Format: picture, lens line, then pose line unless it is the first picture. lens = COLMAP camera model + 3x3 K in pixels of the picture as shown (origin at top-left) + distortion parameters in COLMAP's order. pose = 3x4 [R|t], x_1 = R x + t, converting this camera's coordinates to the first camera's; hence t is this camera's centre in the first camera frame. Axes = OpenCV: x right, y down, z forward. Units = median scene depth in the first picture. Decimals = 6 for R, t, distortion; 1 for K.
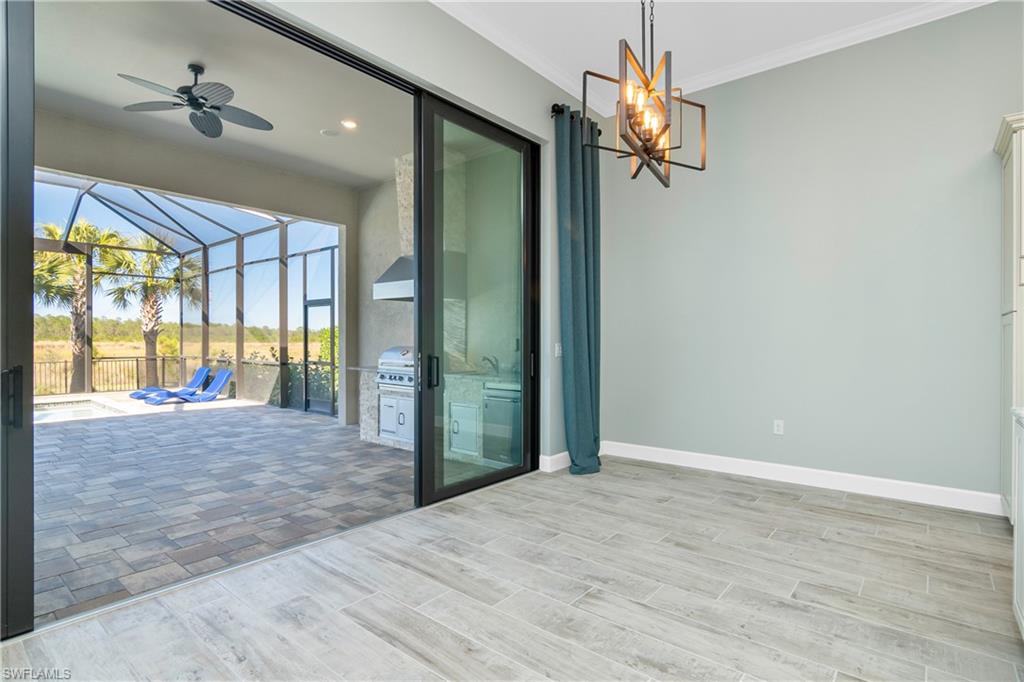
lens RADIAL K [[514.8, 0, 512.6], [0, 514.8, 338.9], [0, 0, 1]] dist [-0.027753, 0.009467]
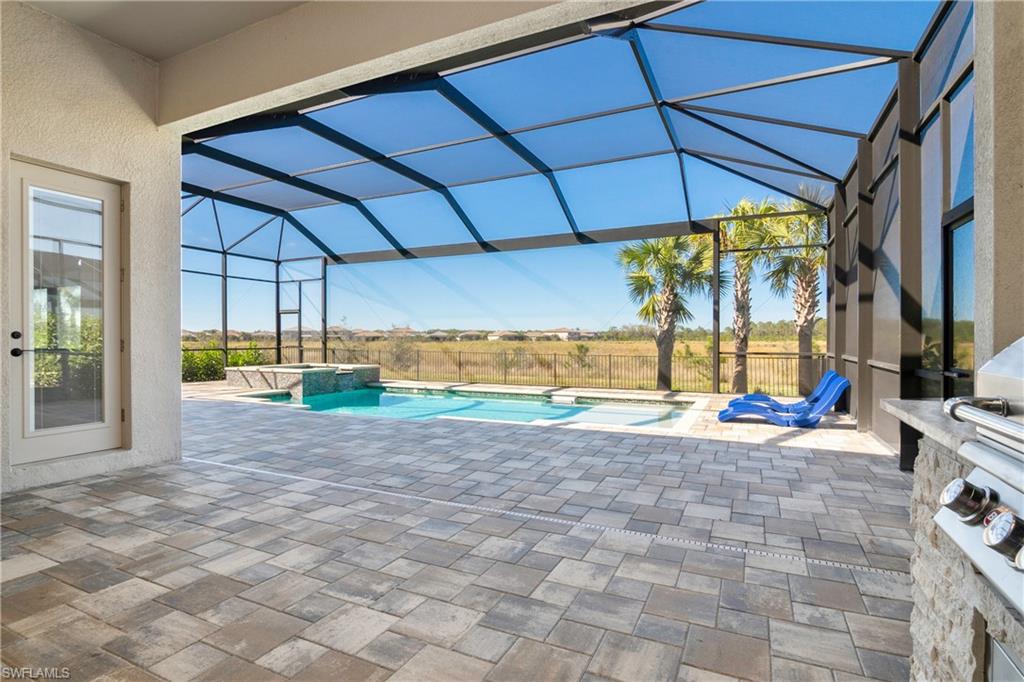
lens RADIAL K [[514.8, 0, 495.7], [0, 514.8, 342.0], [0, 0, 1]] dist [-0.027753, 0.009467]
pose [[0.222615, 0.002926, -0.974902, -0.203935], [0.001584, 0.999993, 0.003363, 0.038865], [0.974905, -0.002293, 0.222609, 1.092820]]
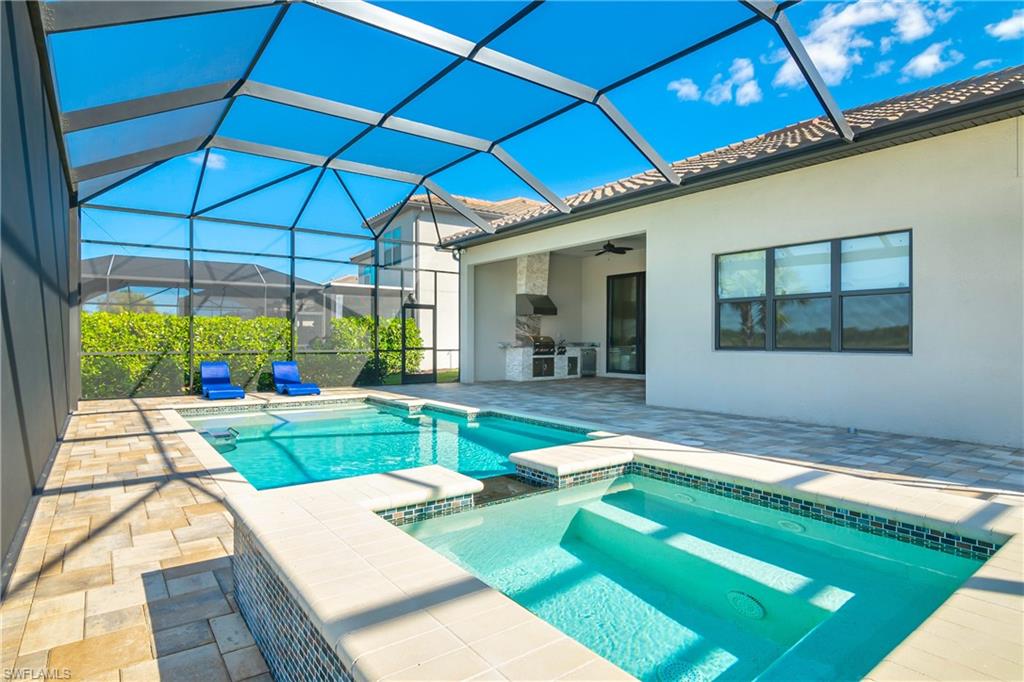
lens RADIAL K [[554.0, 0, 505.5], [0, 554.0, 339.9], [0, 0, 1]] dist [-0.013441, 0.000719]
pose [[0.236604, -0.002640, 0.971603, -3.371781], [-0.005567, 0.999976, 0.004073, 0.030260], [-0.971590, -0.006372, 0.236584, 0.734007]]
